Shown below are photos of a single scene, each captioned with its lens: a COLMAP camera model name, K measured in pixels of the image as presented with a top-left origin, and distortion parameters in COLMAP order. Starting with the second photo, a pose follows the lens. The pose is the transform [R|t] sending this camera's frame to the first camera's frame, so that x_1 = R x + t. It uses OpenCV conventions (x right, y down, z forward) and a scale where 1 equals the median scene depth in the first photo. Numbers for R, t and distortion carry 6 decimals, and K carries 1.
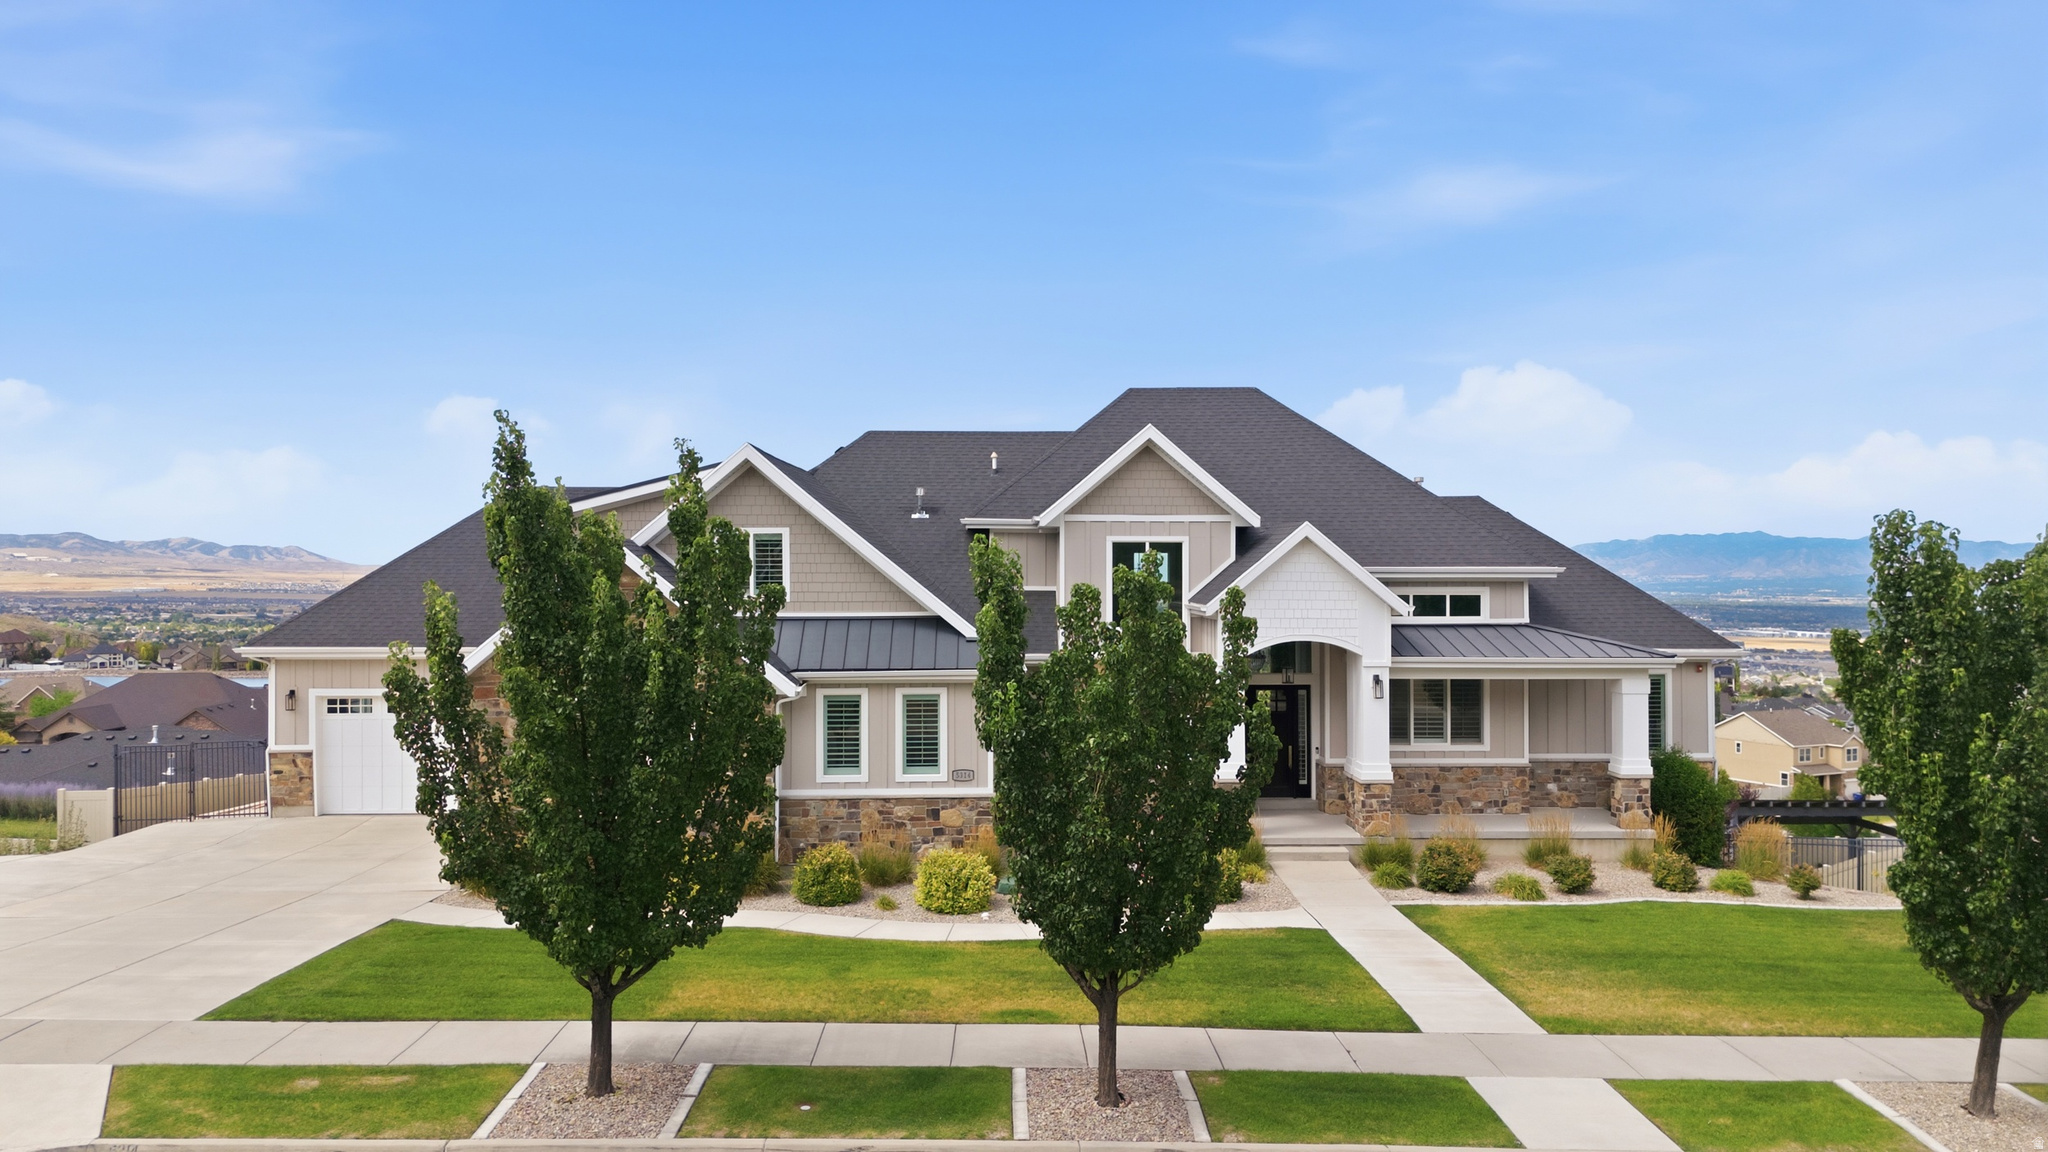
lens RADIAL K [[1509.3, 0, 1024.0], [0, 1509.3, 576.0], [0, 0, 1]] dist [0.075870, -0.077159]
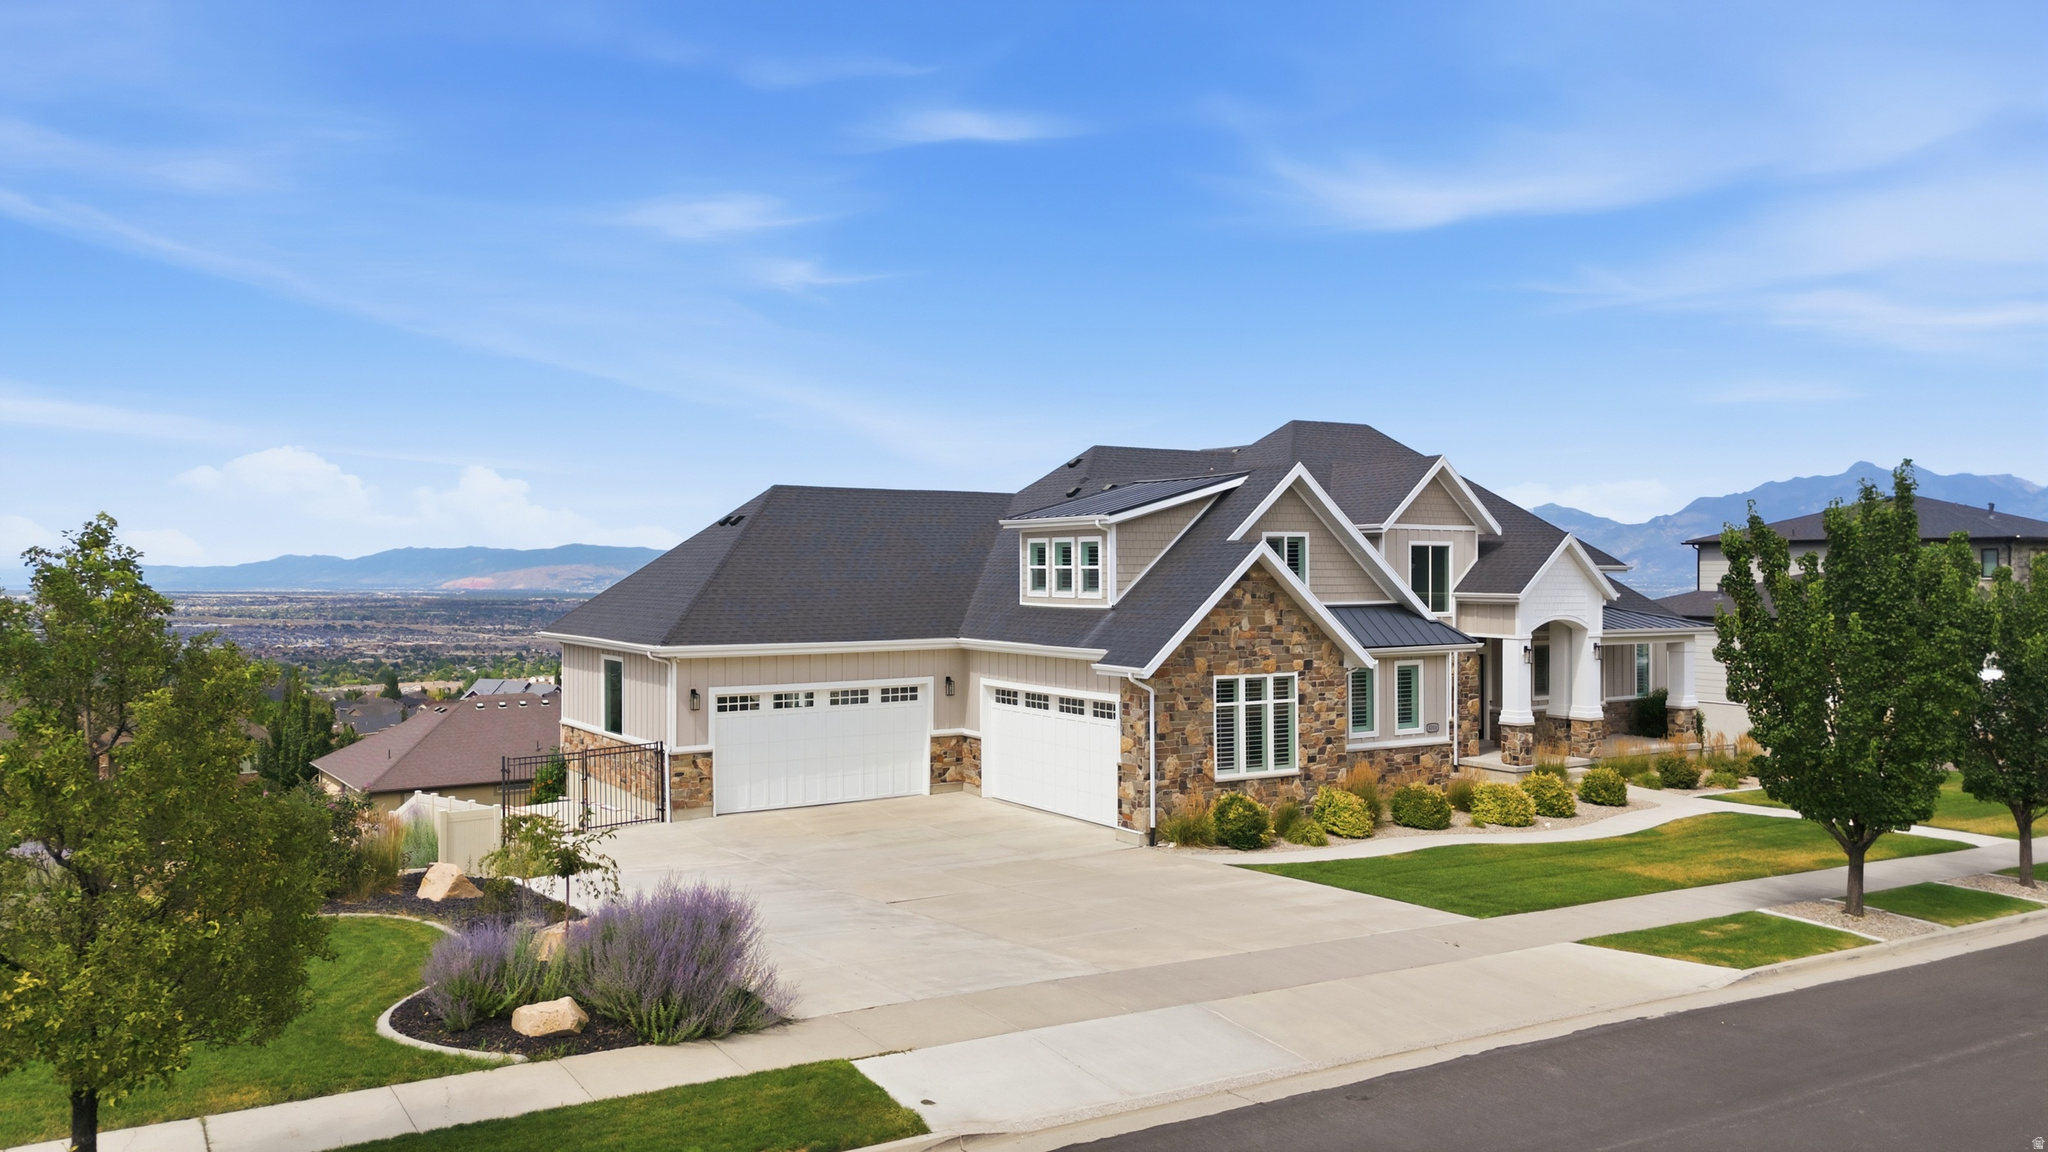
lens RADIAL K [[1509.3, 0, 1024.0], [0, 1509.3, 576.0], [0, 0, 1]] dist [0.075870, -0.077159]
pose [[0.858171, -0.001054, 0.513363, -0.857374], [0.001856, 0.999998, -0.001050, 0.003638], [-0.513361, 0.001854, 0.858171, 0.063960]]
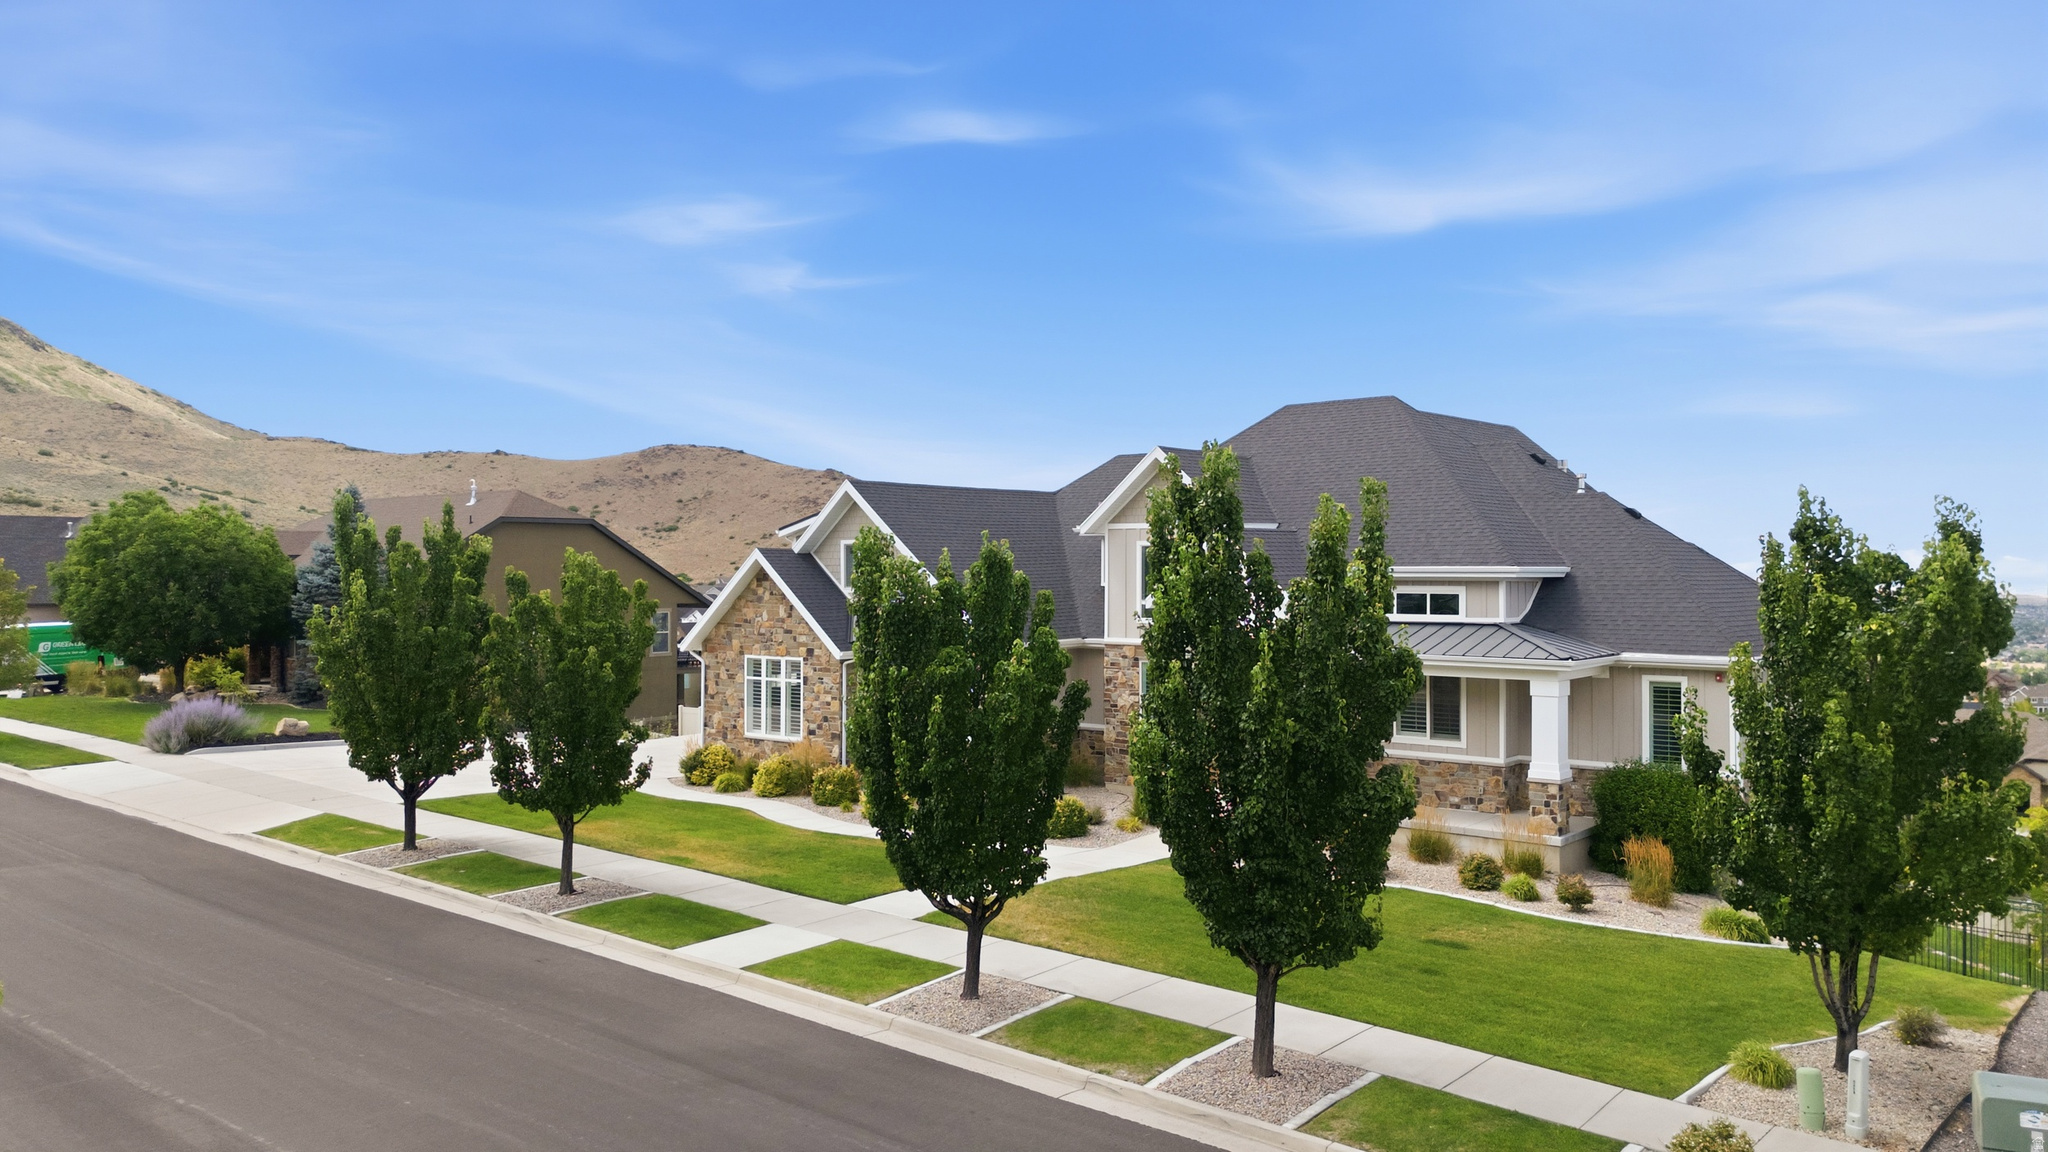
lens RADIAL K [[1495.4, 0, 1024.0], [0, 1495.4, 576.0], [0, 0, 1]] dist [0.092730, -0.101309]
pose [[0.752875, 0.001864, -0.658160, 0.746007], [-0.002470, 0.999997, 0.000007, 0.001086], [0.658158, 0.001620, 0.752878, 0.049917]]
